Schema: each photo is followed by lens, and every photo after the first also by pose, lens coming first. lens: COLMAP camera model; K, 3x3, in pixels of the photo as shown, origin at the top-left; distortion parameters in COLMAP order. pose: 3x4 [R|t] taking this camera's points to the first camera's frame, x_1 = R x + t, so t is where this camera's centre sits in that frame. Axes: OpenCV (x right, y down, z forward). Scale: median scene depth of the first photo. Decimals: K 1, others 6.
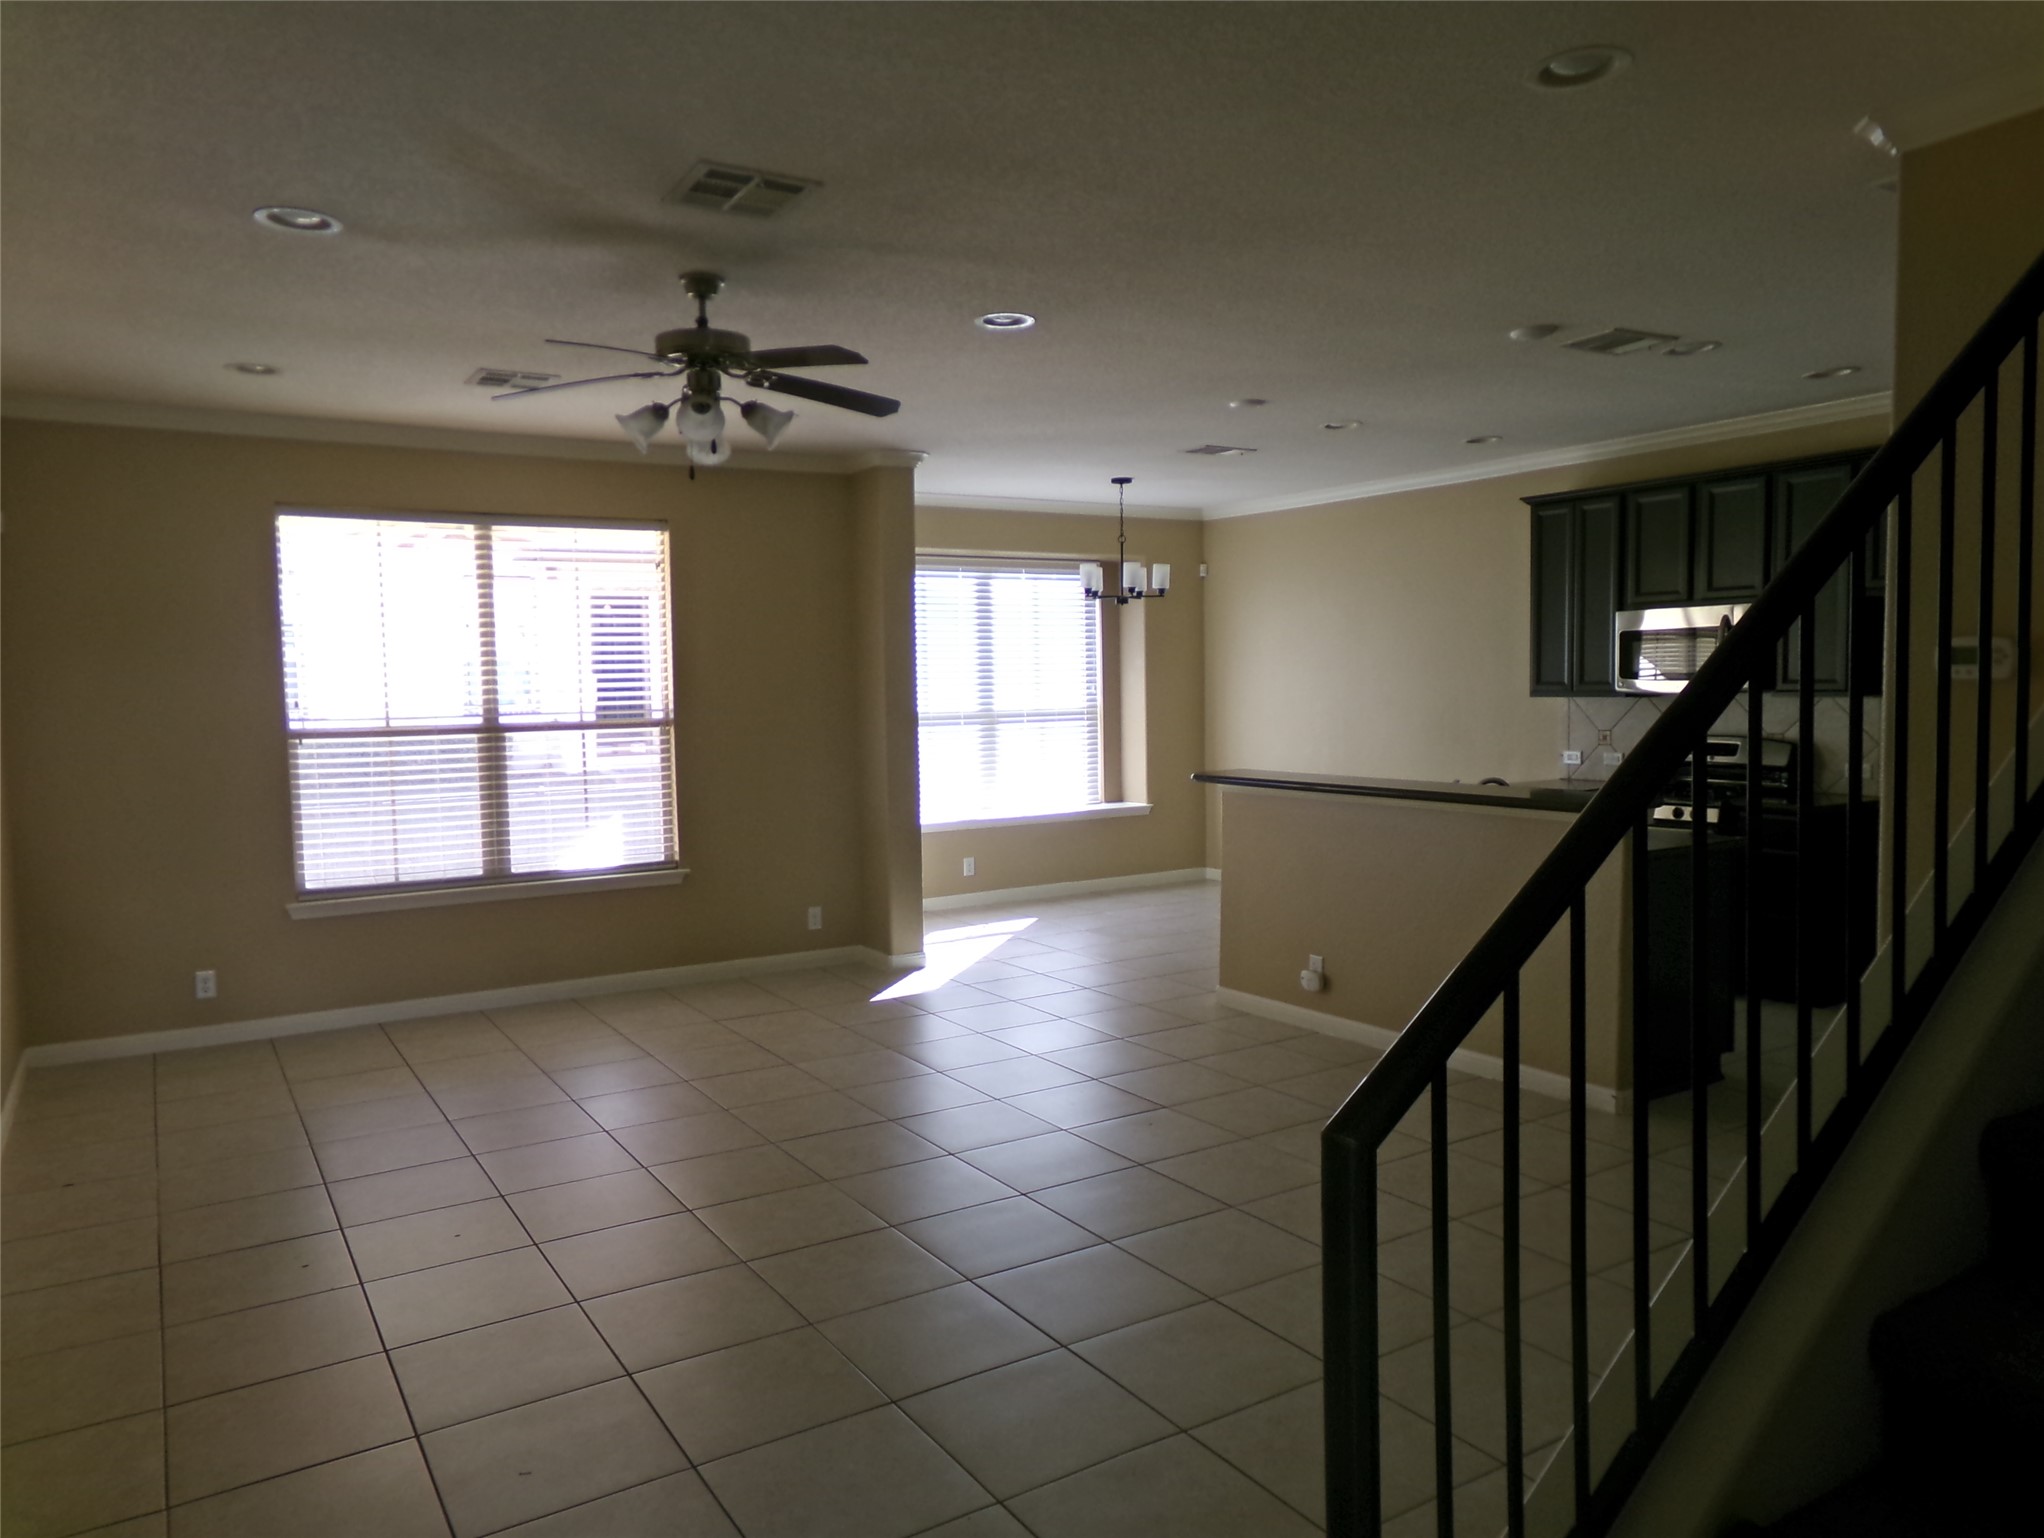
lens RADIAL K [[1413.9, 0, 1023.5], [0, 1413.9, 775.4], [0, 0, 1]] dist [-0.134592, 0.294142]
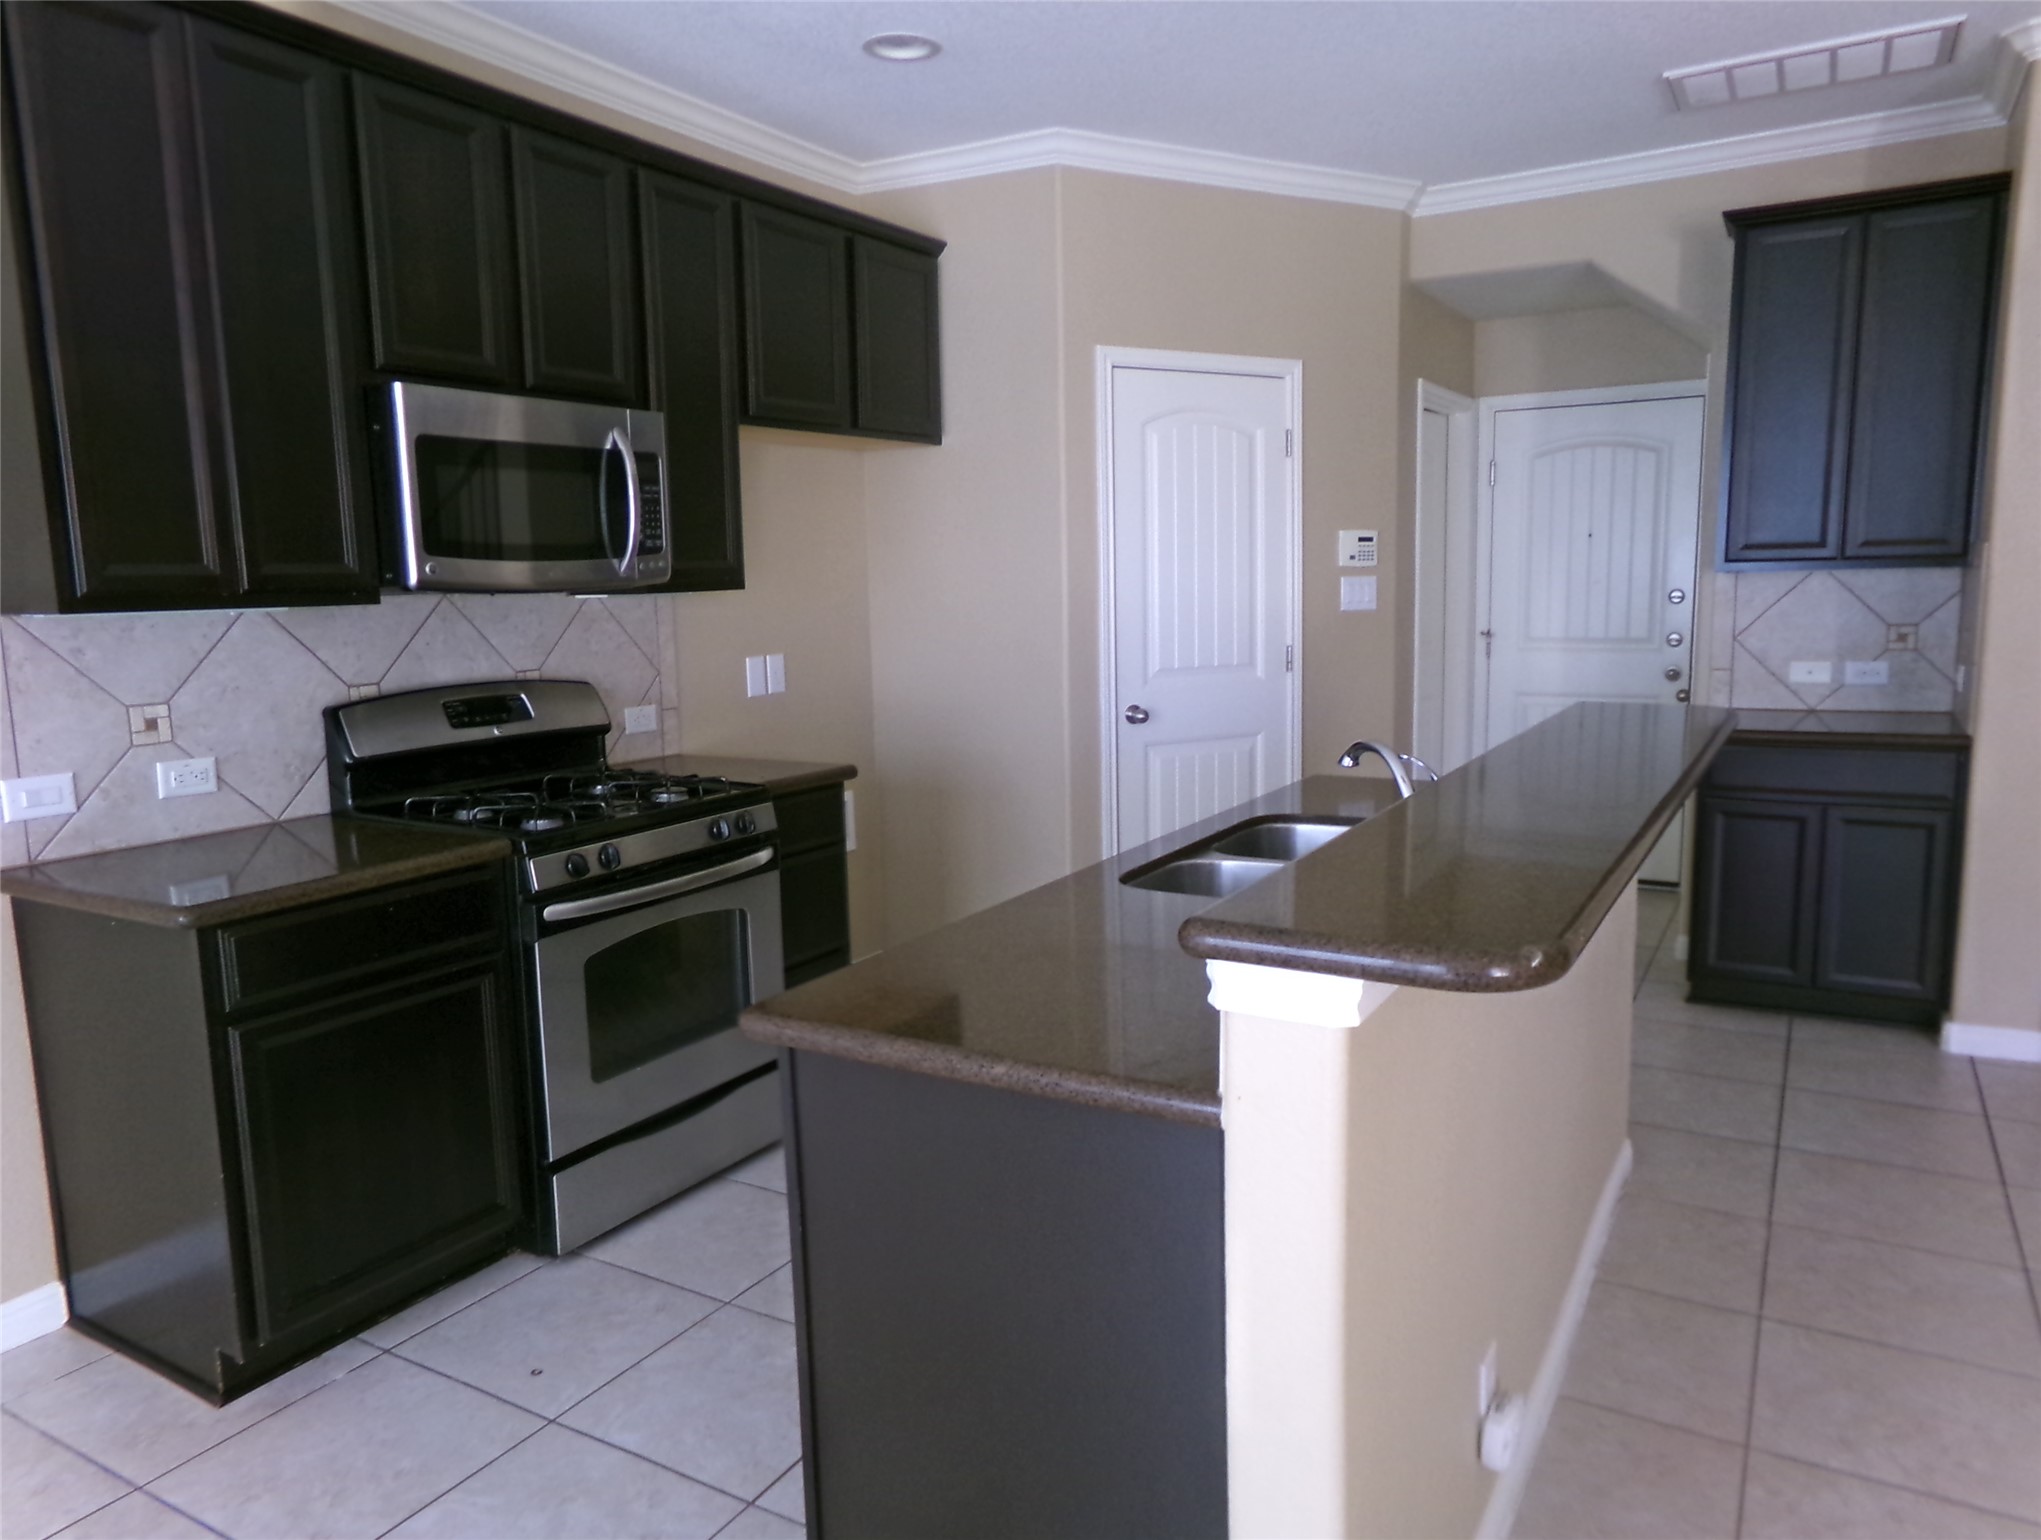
lens RADIAL K [[1407.9, 0, 1008.9], [0, 1407.9, 774.7], [0, 0, 1]] dist [-0.008395, 0.055632]
pose [[-0.464539, -0.096449, 0.880285, -0.013950], [0.090034, 0.983756, 0.155298, -0.051812], [-0.880964, 0.151398, -0.448310, 0.984280]]
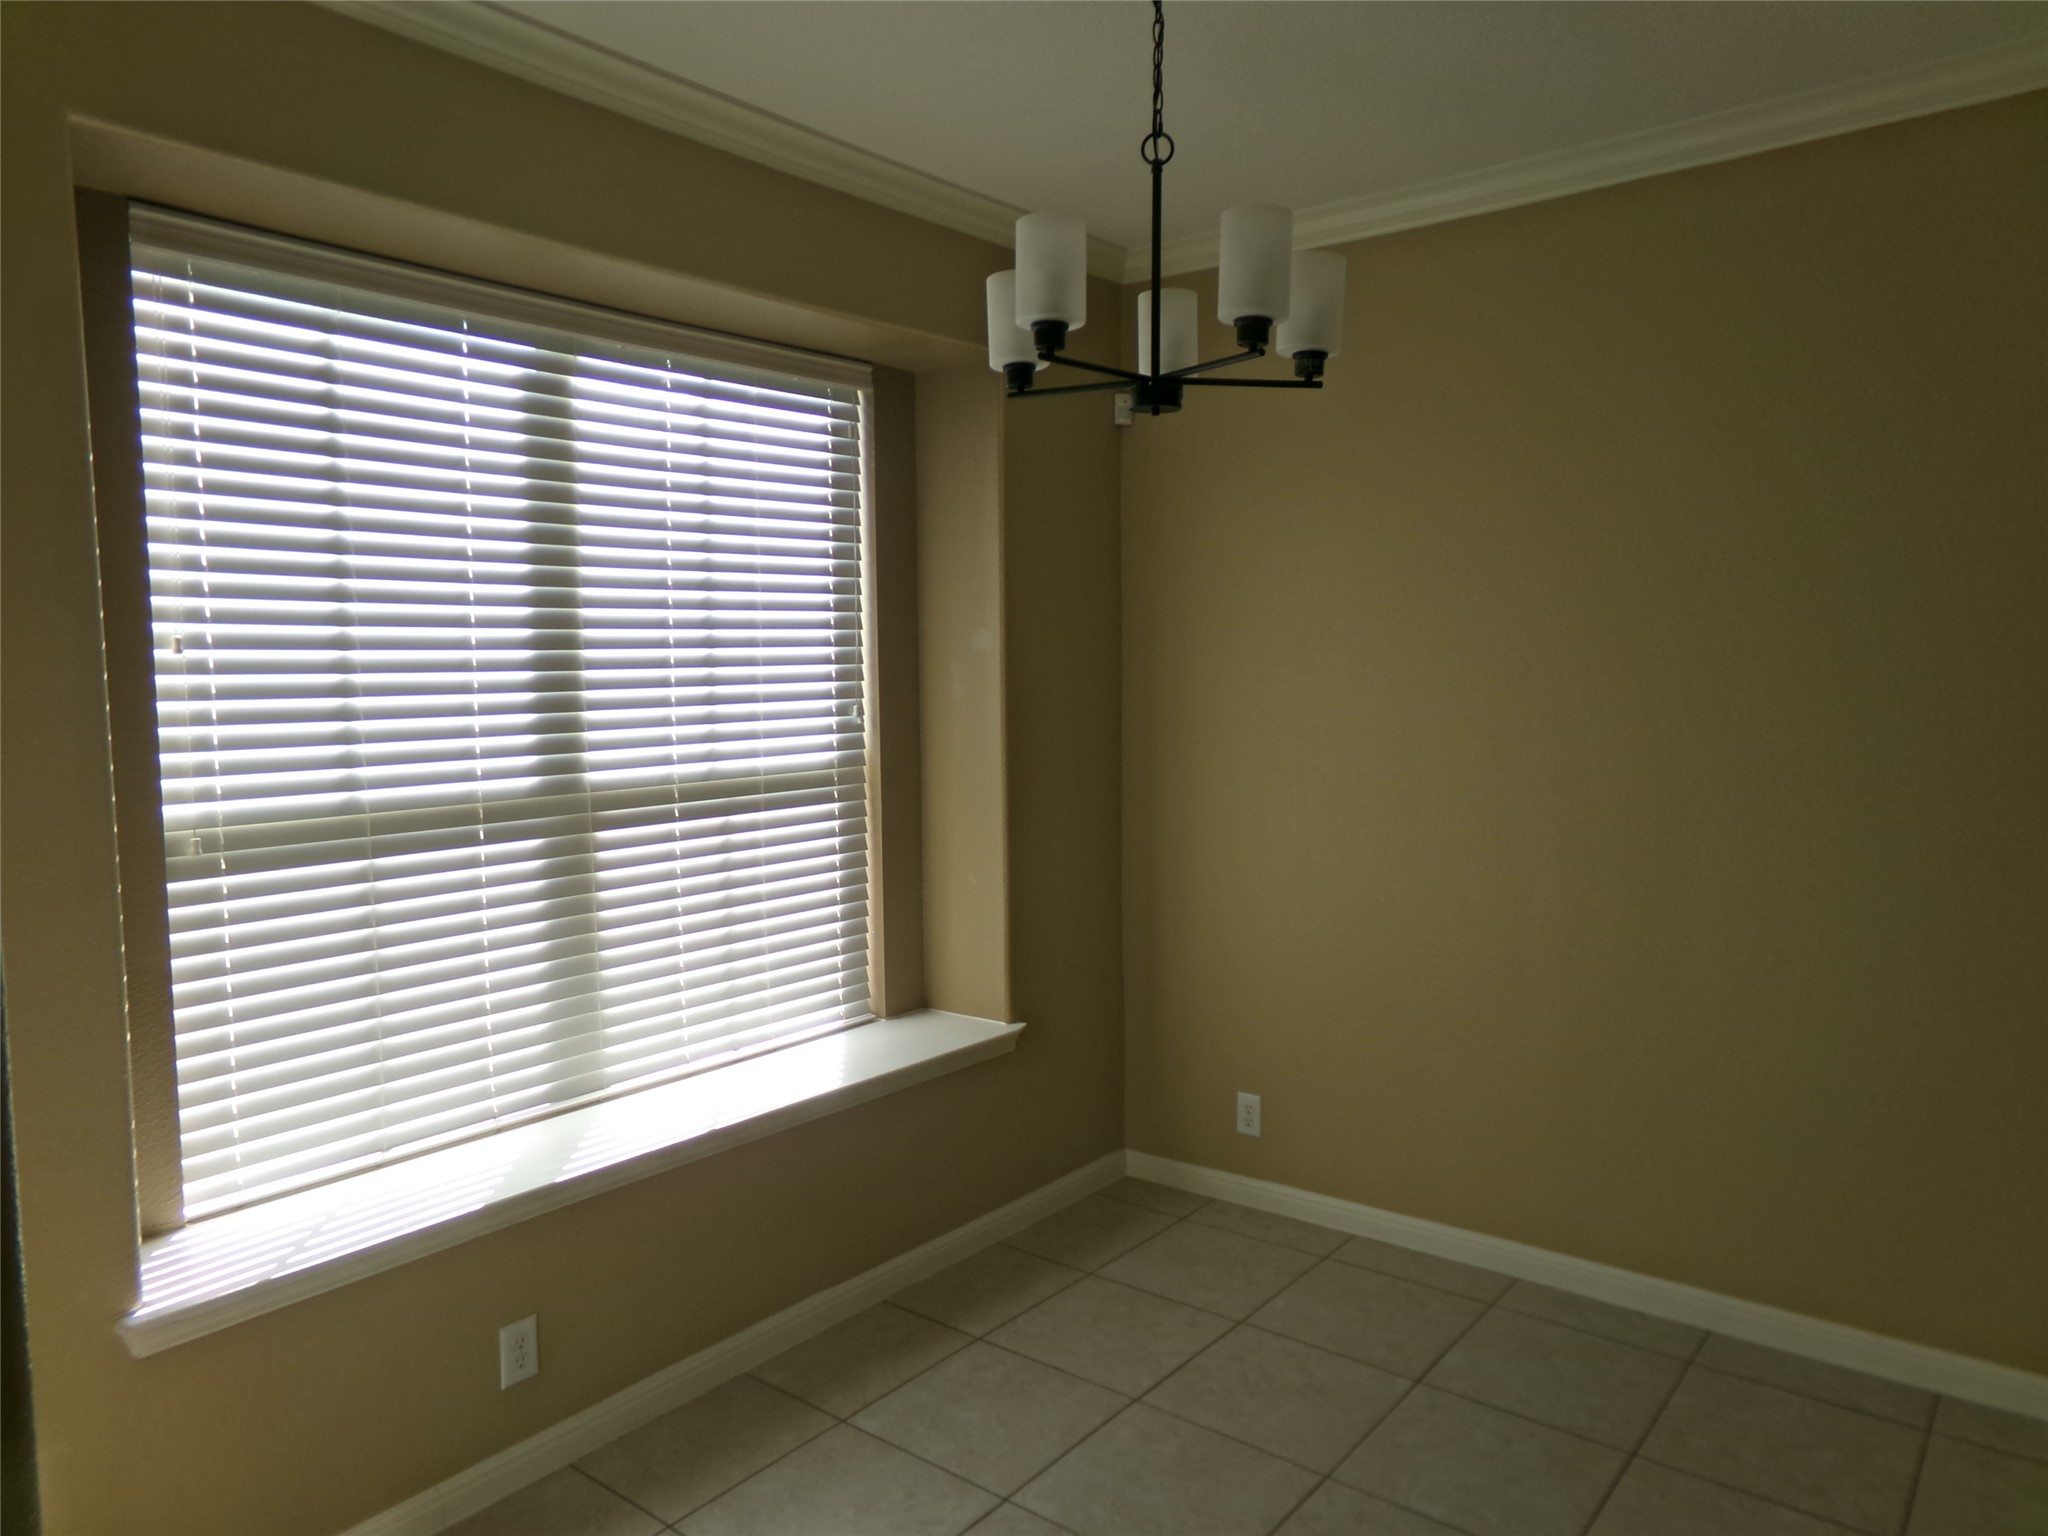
lens RADIAL K [[1429.6, 0, 1015.0], [0, 1429.6, 770.9], [0, 0, 1]] dist [-0.057265, 0.186459]
pose [[0.945445, -0.019320, 0.325210, -0.044635], [0.016863, 0.999804, 0.010373, -0.068447], [-0.325346, -0.004323, 0.945585, 0.878032]]
